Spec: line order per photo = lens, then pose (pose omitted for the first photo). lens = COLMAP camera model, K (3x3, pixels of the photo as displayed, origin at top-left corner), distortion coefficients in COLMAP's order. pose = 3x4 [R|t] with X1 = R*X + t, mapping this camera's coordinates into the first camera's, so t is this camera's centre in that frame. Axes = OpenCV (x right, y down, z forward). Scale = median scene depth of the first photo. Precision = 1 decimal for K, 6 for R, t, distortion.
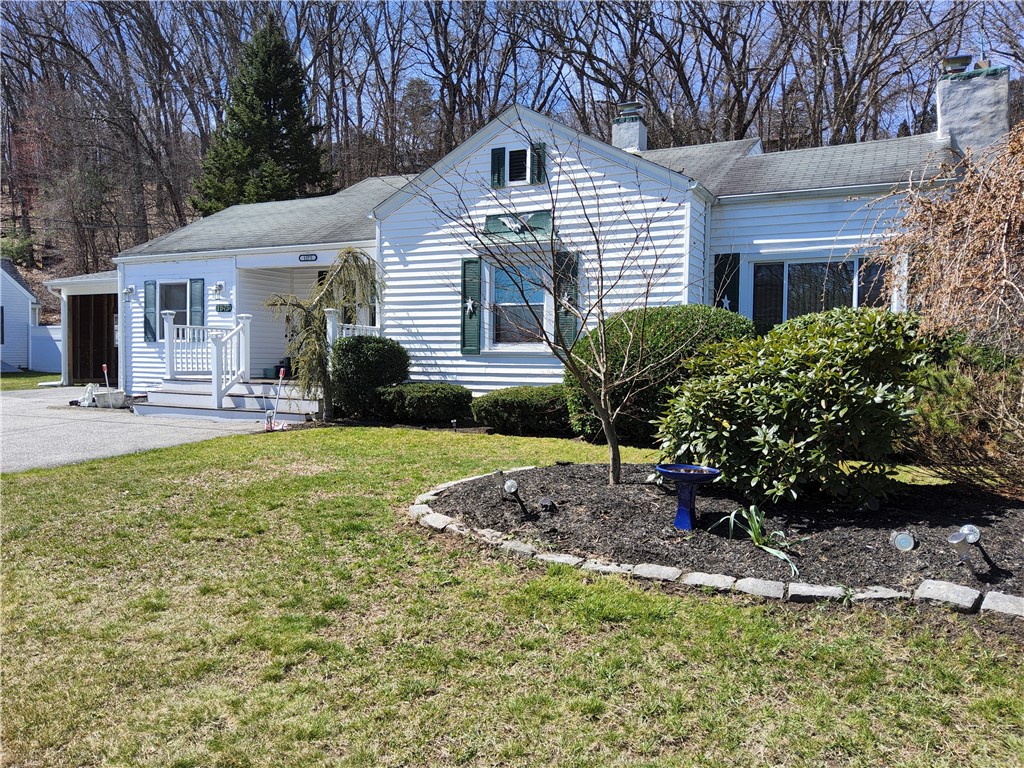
lens RADIAL K [[775.8, 0, 520.3], [0, 775.8, 385.7], [0, 0, 1]] dist [0.098403, -0.174312]
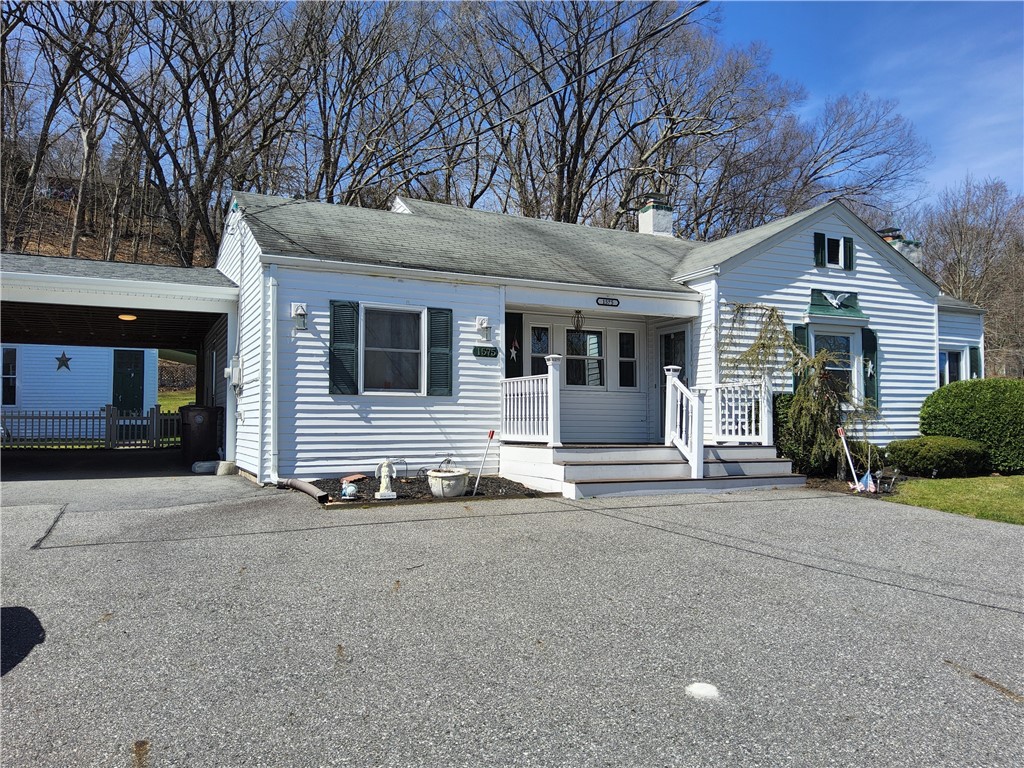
lens RADIAL K [[775.8, 0, 520.3], [0, 775.8, 385.7], [0, 0, 1]] dist [0.098403, -0.174312]
pose [[0.601280, 0.025317, 0.798637, -1.178344], [0.033885, 0.997791, -0.057141, -0.028556], [-0.798319, 0.061419, 0.599094, 0.657905]]
